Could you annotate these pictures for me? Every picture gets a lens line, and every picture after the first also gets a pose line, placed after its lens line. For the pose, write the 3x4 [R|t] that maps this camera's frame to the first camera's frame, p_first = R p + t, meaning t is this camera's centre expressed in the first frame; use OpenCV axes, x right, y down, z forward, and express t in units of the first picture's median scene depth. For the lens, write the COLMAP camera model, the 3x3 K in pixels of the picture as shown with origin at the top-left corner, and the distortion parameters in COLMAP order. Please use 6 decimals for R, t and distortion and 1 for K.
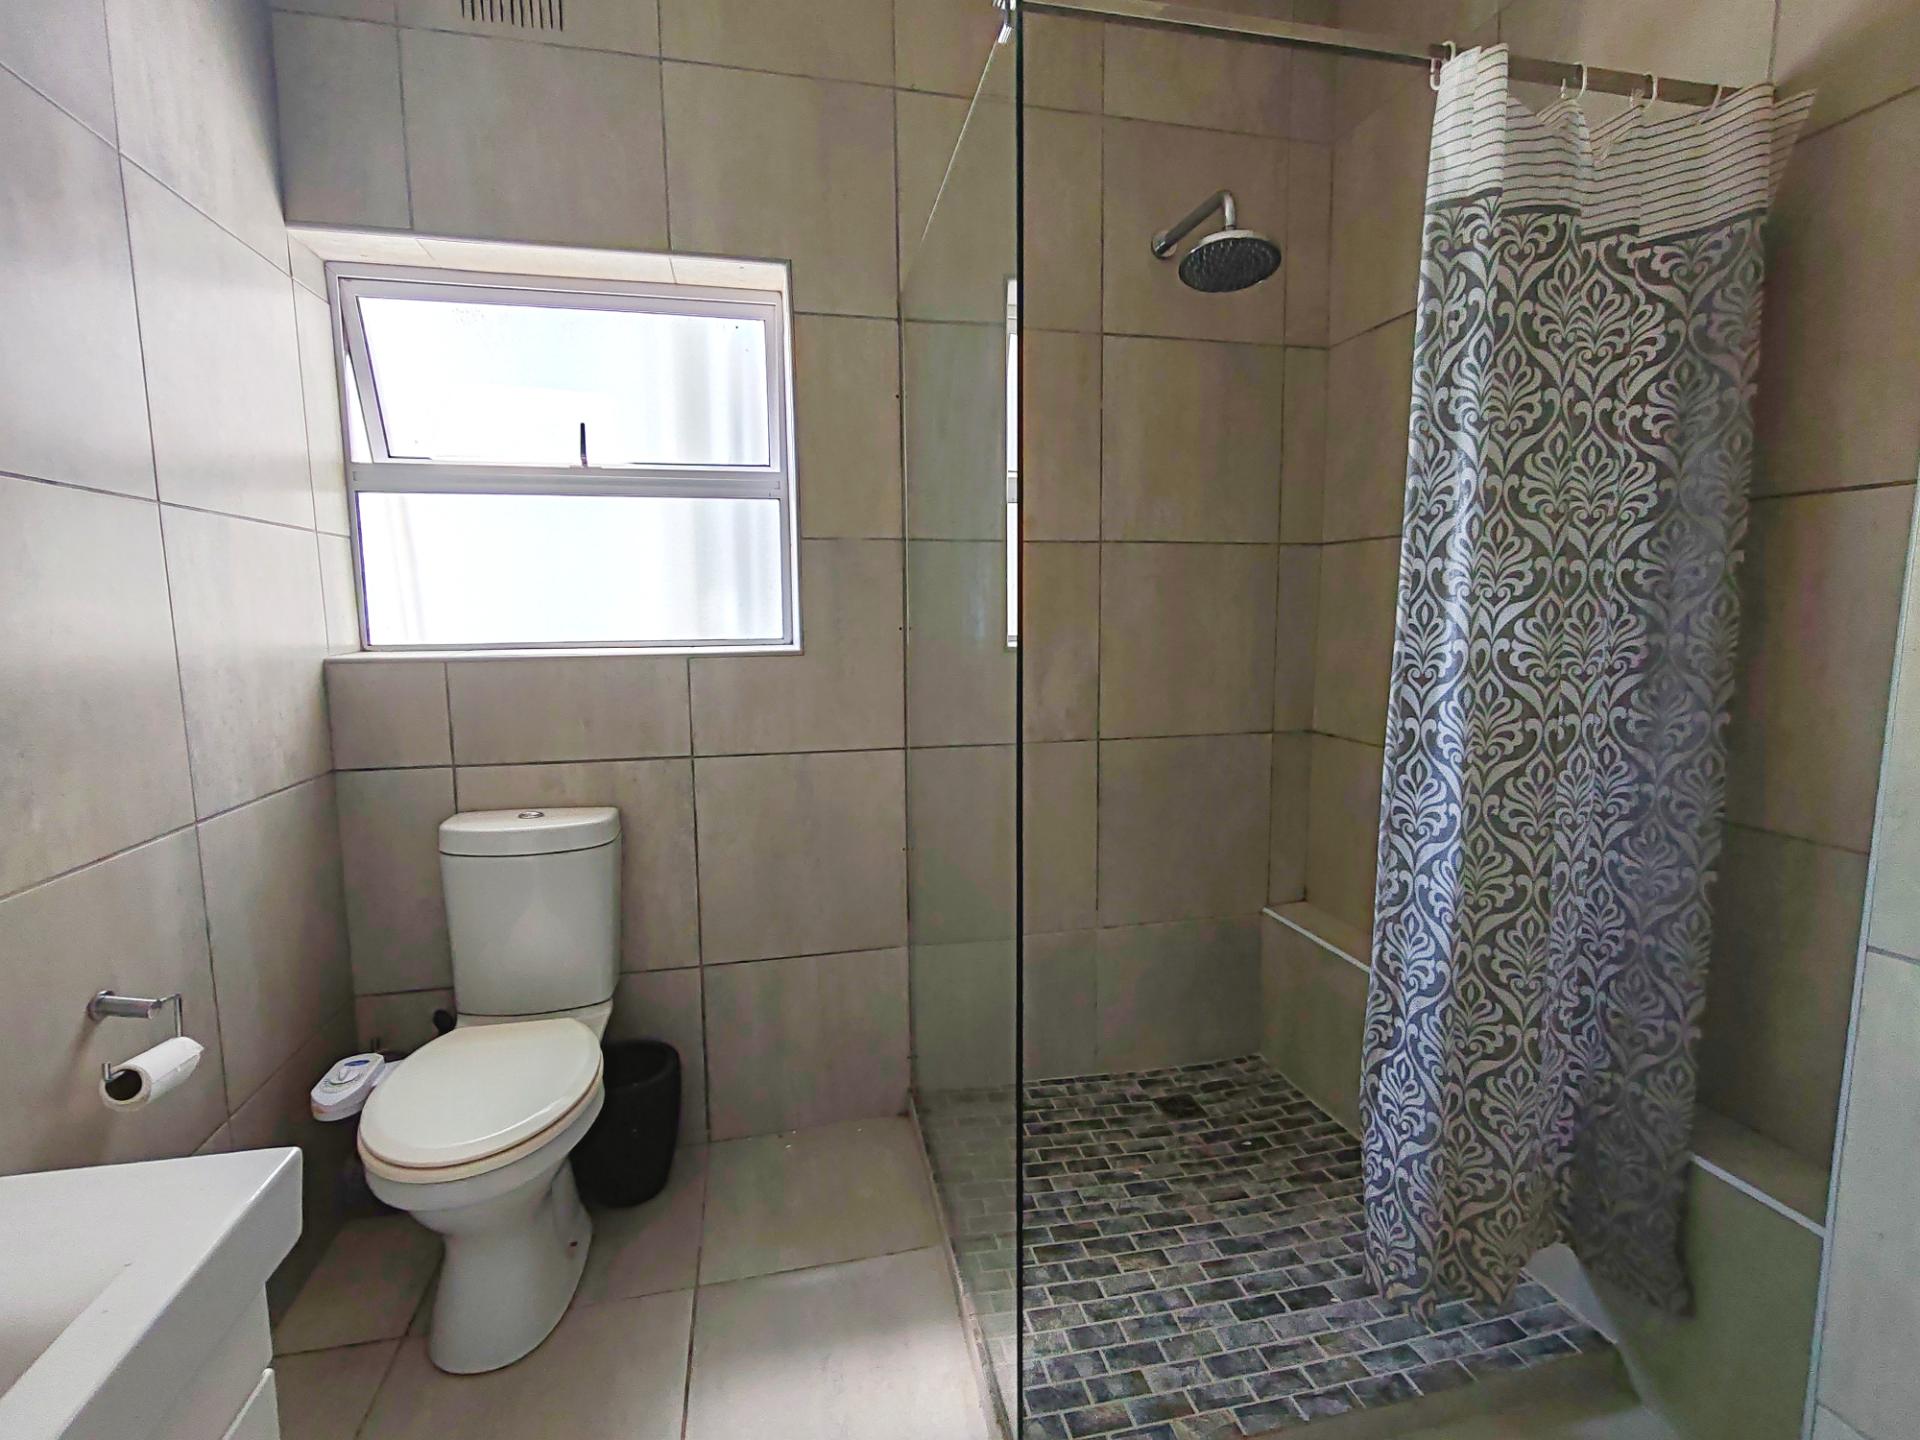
lens RADIAL K [[876.1, 0, 959.0], [0, 876.1, 718.6], [0, 0, 1]] dist [0.006069, 0.000313]
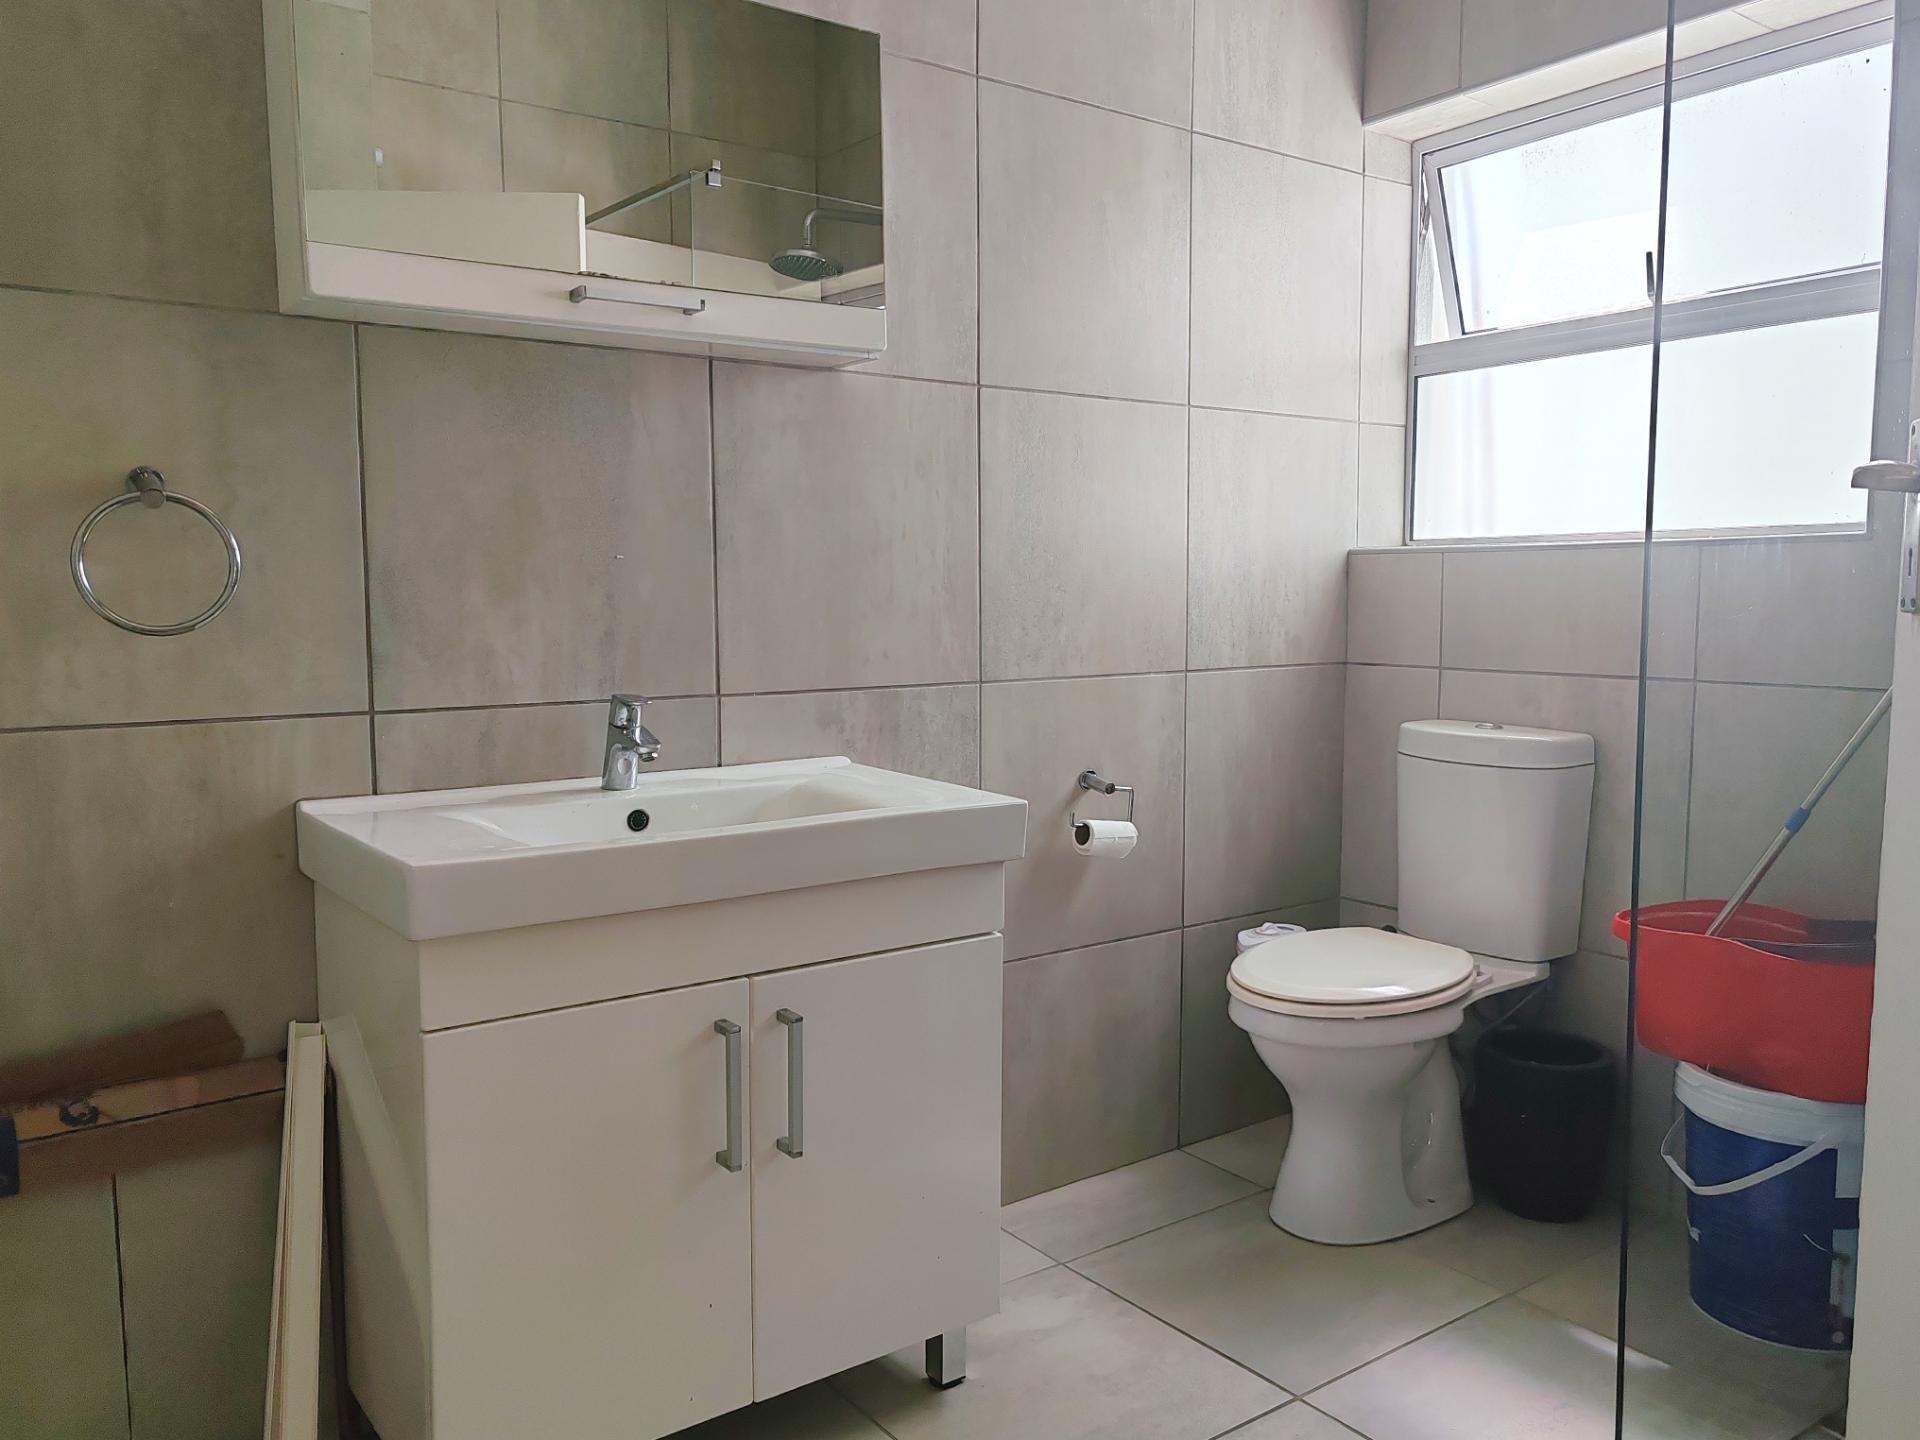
lens RADIAL K [[1466.7, 0, 958.3], [0, 1466.7, 716.9], [0, 0, 1]] dist [0.060593, -0.006719]
pose [[0.401315, 0.092271, -0.911281, 0.666303], [-0.113134, 0.992288, 0.050650, 0.089088], [0.908927, 0.082770, 0.408658, -0.080979]]
